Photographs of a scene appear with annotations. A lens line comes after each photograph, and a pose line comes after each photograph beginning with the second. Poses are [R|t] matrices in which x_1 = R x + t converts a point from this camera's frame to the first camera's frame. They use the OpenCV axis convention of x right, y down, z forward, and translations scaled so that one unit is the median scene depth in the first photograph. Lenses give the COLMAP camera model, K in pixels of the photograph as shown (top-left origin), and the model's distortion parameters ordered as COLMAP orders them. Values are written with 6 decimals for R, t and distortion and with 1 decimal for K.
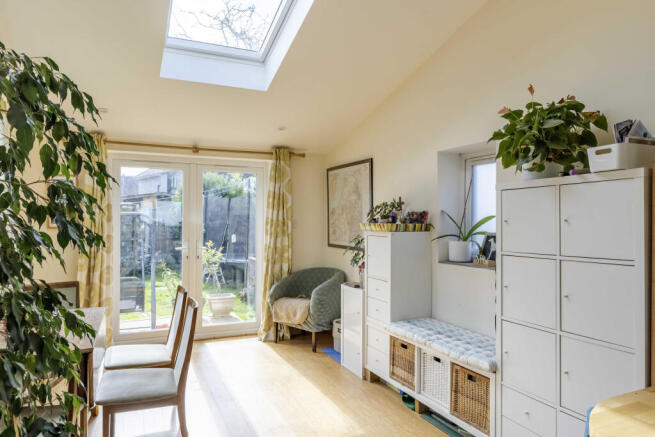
lens RADIAL K [[434.5, 0, 328.0], [0, 434.5, 217.9], [0, 0, 1]] dist [-0.005595, -0.001698]
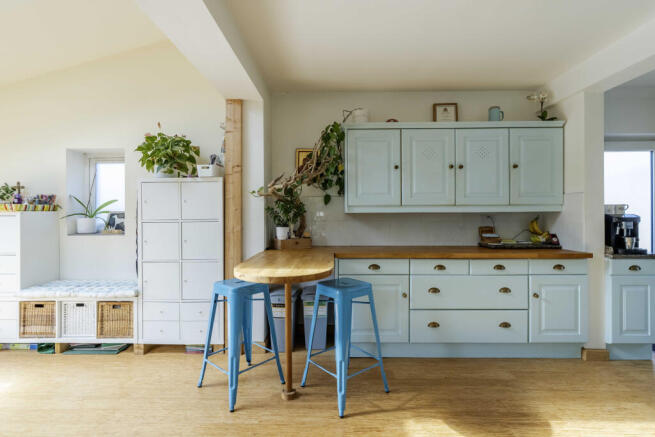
lens RADIAL K [[312.8, 0, 328.2], [0, 312.8, 214.2], [0, 0, 1]] dist [0.001035, 0.002462]
pose [[0.400883, -0.008956, 0.916085, -0.309283], [-0.000375, 0.999951, 0.009940, 0.033606], [-0.916129, -0.004328, 0.400860, -0.084887]]
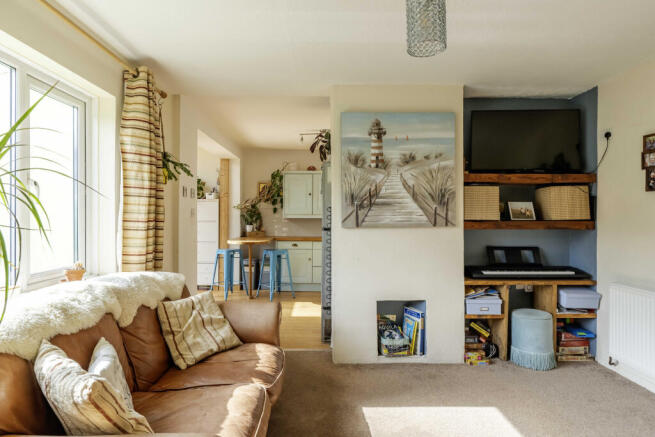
lens RADIAL K [[369.2, 0, 325.7], [0, 369.2, 220.7], [0, 0, 1]] dist [0.002936, 0.000077]
pose [[0.381040, -0.020078, 0.924341, -1.320479], [-0.007906, 0.999657, 0.024973, -0.000859], [-0.924525, -0.016824, 0.380750, -0.811083]]
